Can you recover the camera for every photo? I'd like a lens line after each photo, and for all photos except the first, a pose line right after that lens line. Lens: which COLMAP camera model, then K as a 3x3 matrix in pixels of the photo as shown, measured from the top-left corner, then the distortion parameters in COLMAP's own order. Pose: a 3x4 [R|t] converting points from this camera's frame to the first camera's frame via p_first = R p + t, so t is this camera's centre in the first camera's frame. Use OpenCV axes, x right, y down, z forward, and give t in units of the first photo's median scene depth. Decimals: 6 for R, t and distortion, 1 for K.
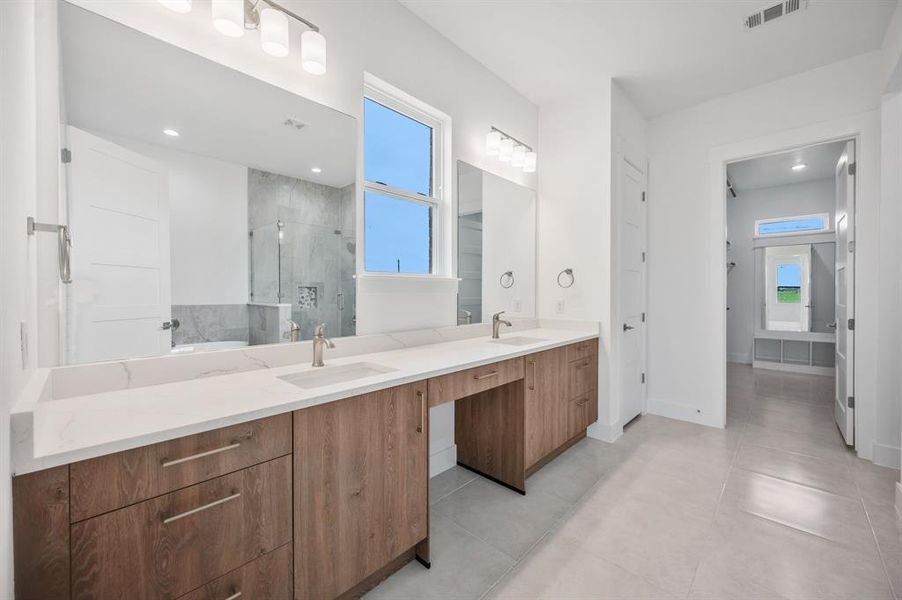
lens RADIAL K [[357.1, 0, 448.5], [0, 357.1, 300.9], [0, 0, 1]] dist [-0.002478, -0.000139]
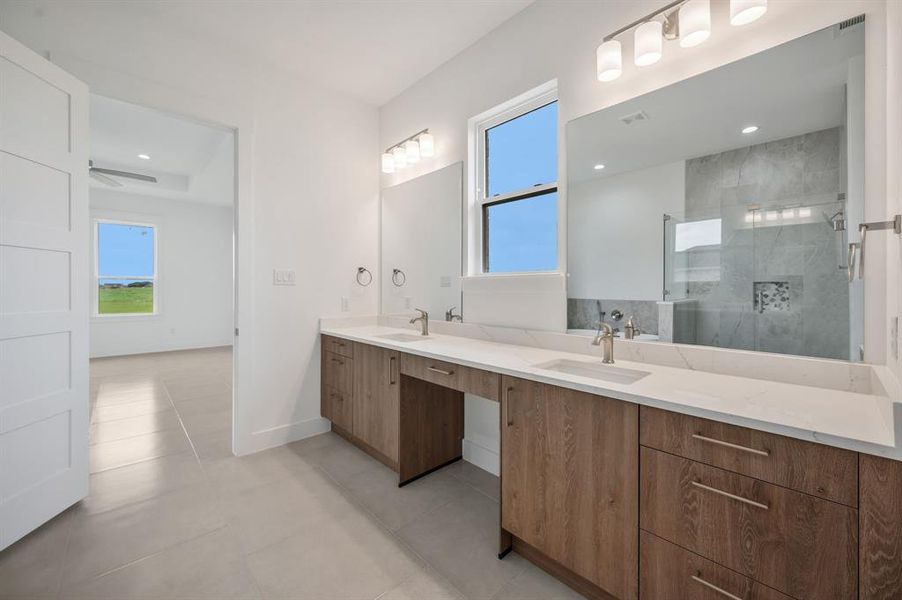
lens RADIAL K [[357.1, 0, 451.3], [0, 357.1, 294.0], [0, 0, 1]] dist [-0.002478, -0.000139]
pose [[-0.050660, 0.016921, -0.998573, 0.470681], [-0.025072, 0.999520, 0.018209, -0.013460], [0.998401, 0.025959, -0.050212, 0.448750]]
